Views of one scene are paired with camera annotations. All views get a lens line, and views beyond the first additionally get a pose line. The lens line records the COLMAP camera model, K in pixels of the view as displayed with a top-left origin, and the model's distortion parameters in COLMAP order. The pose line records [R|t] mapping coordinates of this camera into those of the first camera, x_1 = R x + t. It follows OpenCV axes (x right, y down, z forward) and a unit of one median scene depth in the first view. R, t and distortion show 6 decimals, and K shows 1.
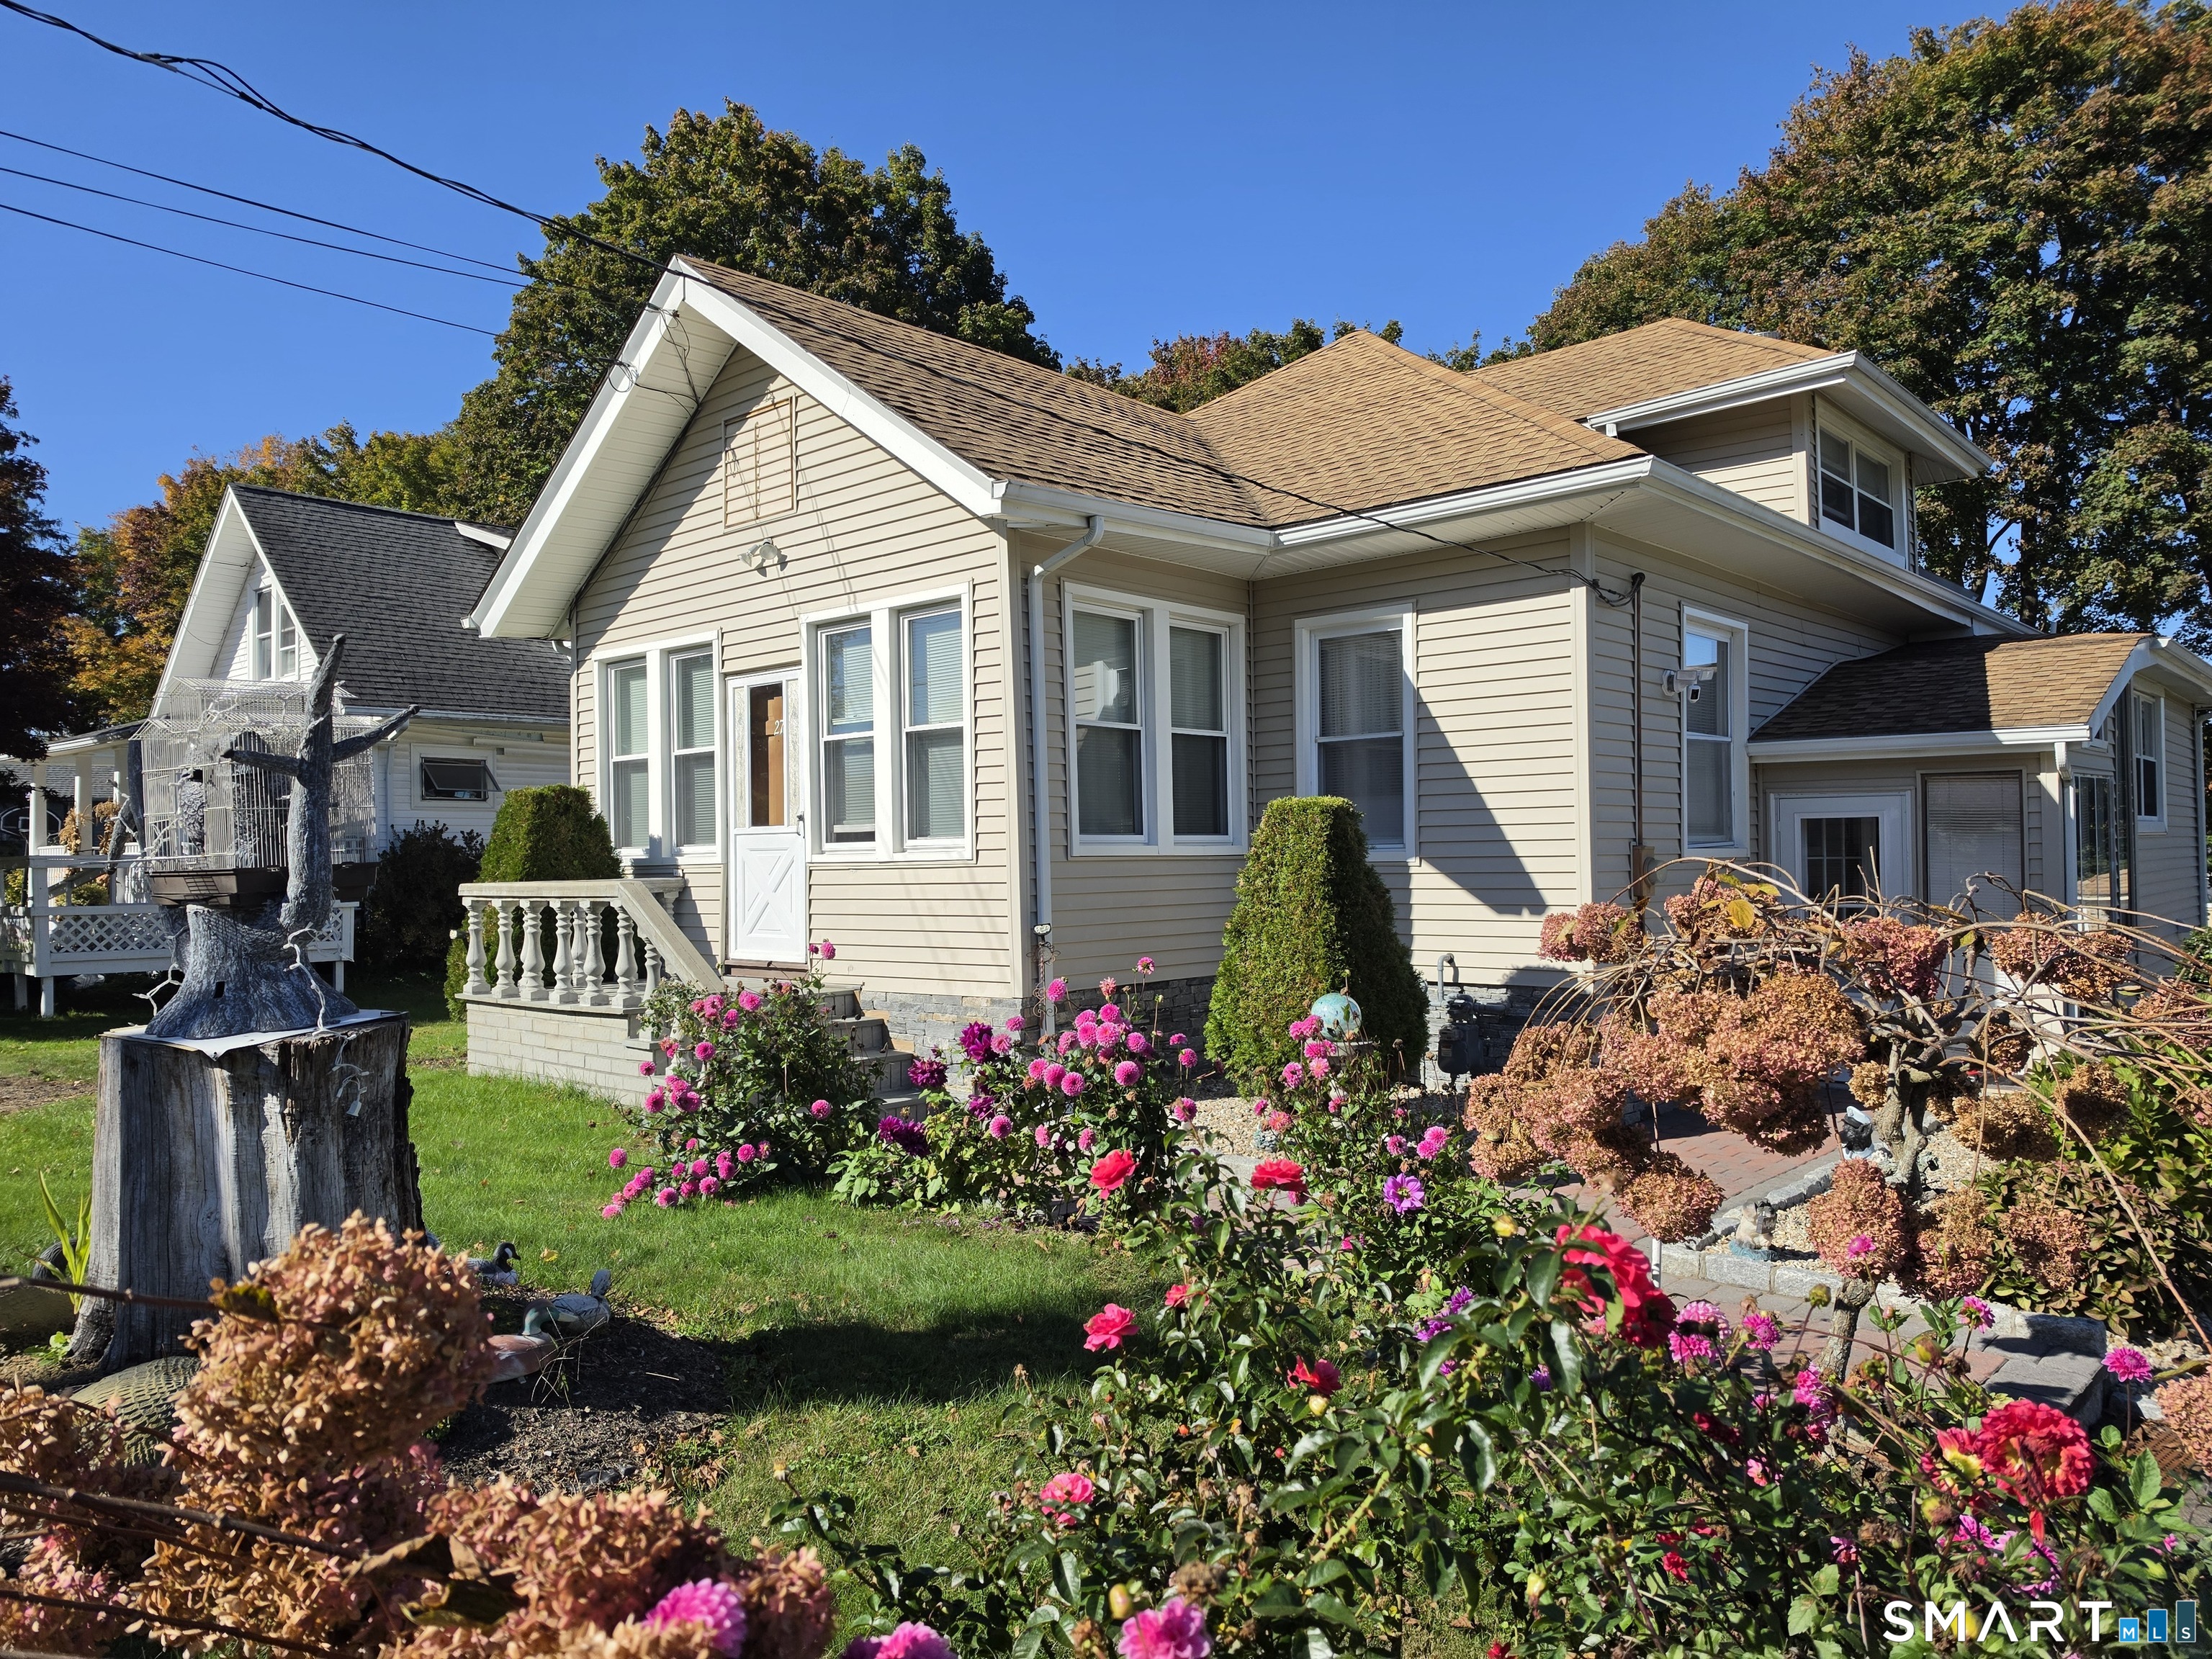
lens RADIAL K [[1538.6, 0, 1106.7], [0, 1538.6, 833.3], [0, 0, 1]] dist [-0.003091, -0.004991]
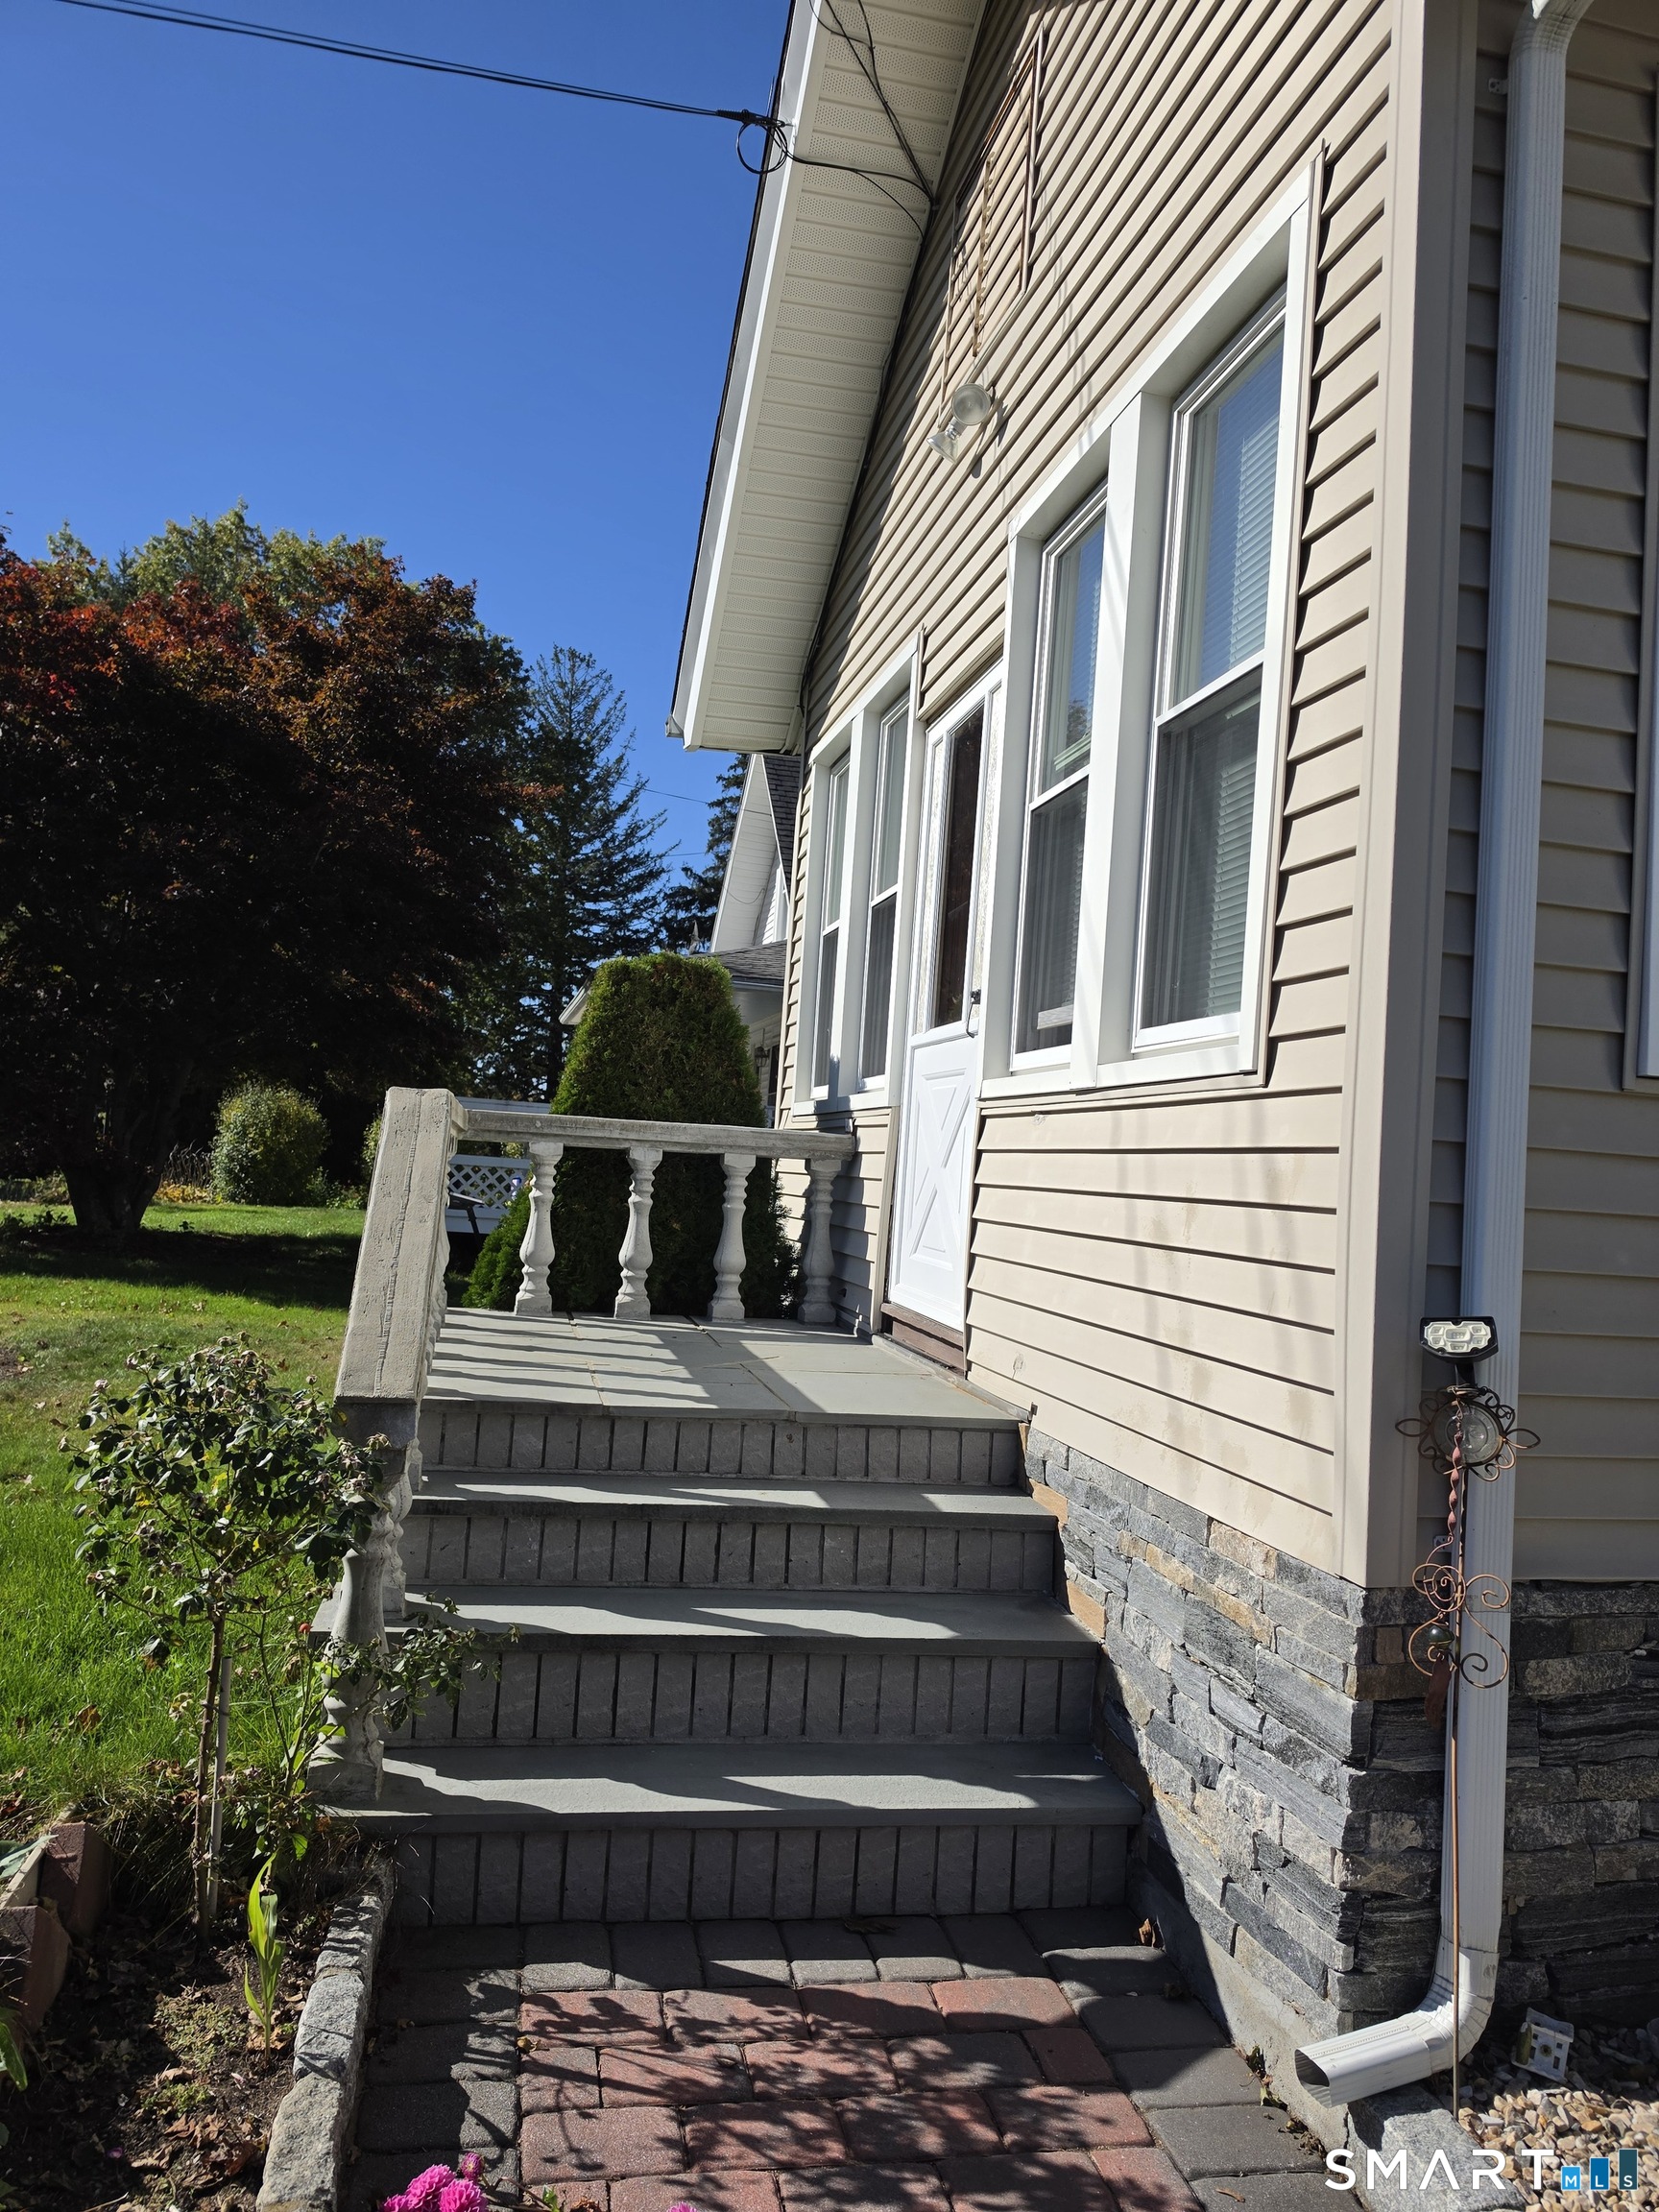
lens RADIAL K [[1538.6, 0, 827.9], [0, 1538.6, 1099.5], [0, 0, 1]] dist [-0.003091, -0.004991]
pose [[0.809725, 0.049398, -0.584727, 0.018882], [-0.077902, 0.996680, -0.023677, 0.034383], [0.581616, 0.064724, 0.810885, 0.673919]]
